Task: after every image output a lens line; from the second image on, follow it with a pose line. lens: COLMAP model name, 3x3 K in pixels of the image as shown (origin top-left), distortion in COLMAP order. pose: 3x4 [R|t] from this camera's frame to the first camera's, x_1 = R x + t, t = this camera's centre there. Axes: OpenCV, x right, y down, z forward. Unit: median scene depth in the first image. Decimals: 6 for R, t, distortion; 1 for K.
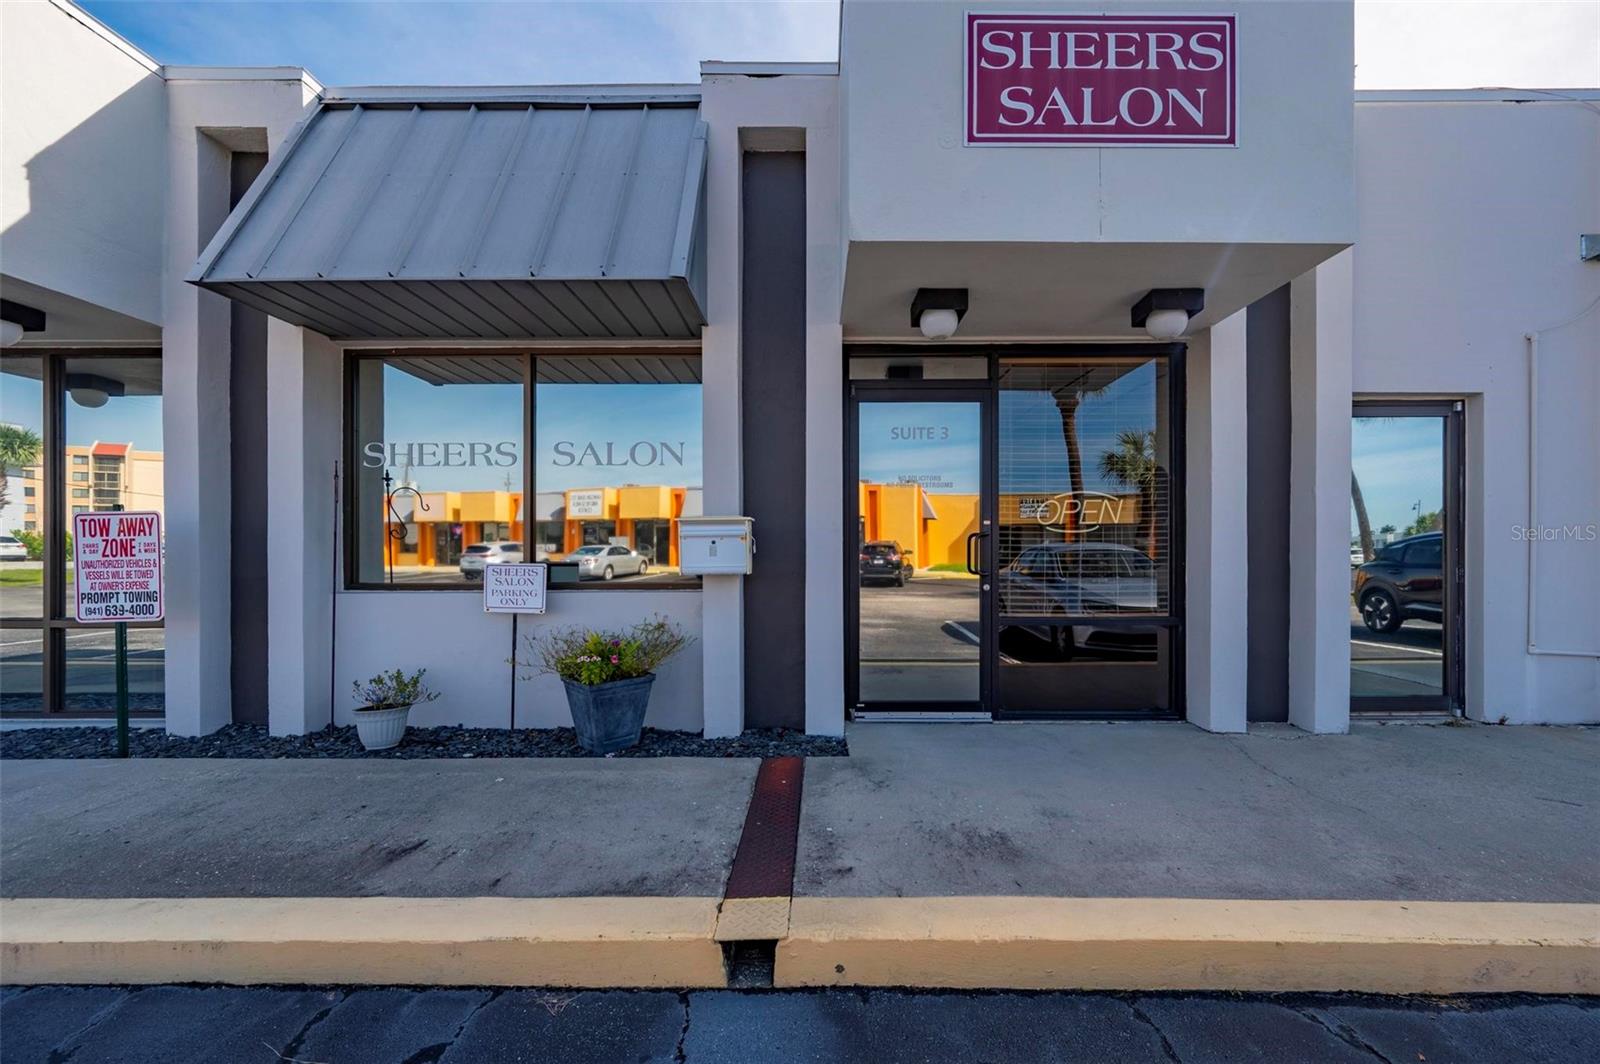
lens RADIAL K [[604.3, 0, 798.7], [0, 604.3, 544.6], [0, 0, 1]] dist [-0.001020, -0.000055]
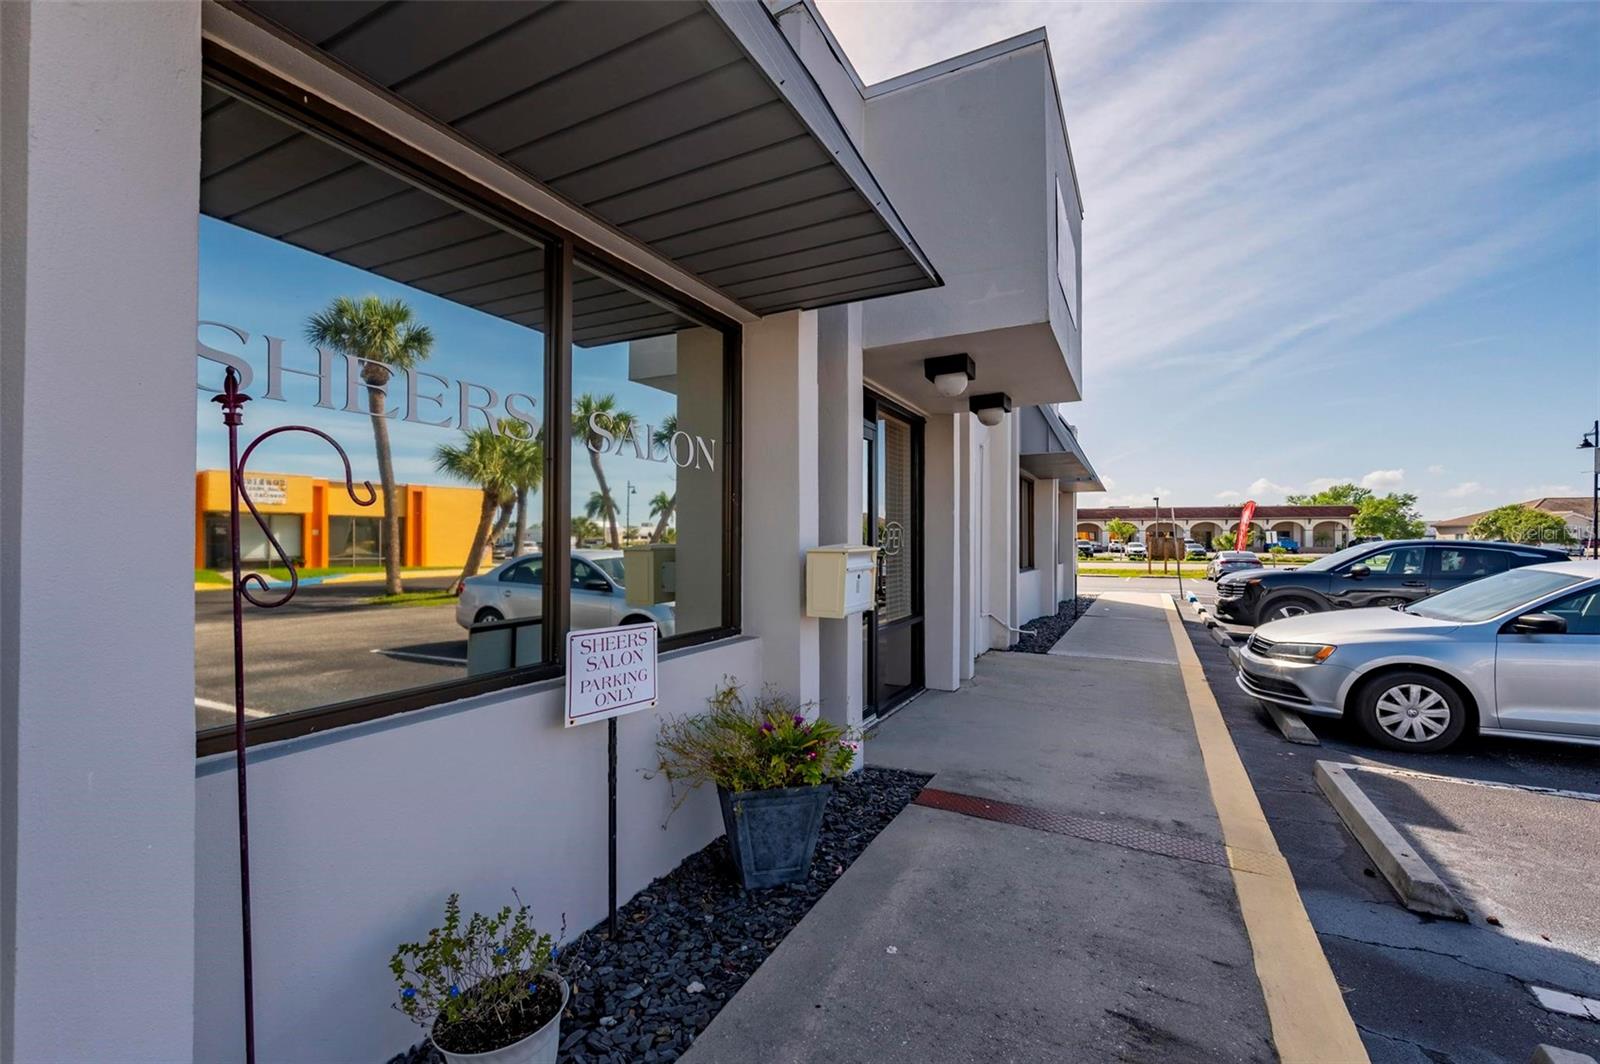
lens RADIAL K [[638.7, 0, 798.7], [0, 638.7, 547.7], [0, 0, 1]] dist [-0.001532, -0.000060]
pose [[0.519954, -0.002868, 0.854189, -1.223932], [-0.001238, 0.999991, 0.004112, -0.061617], [-0.854193, -0.003196, 0.519946, 0.765616]]
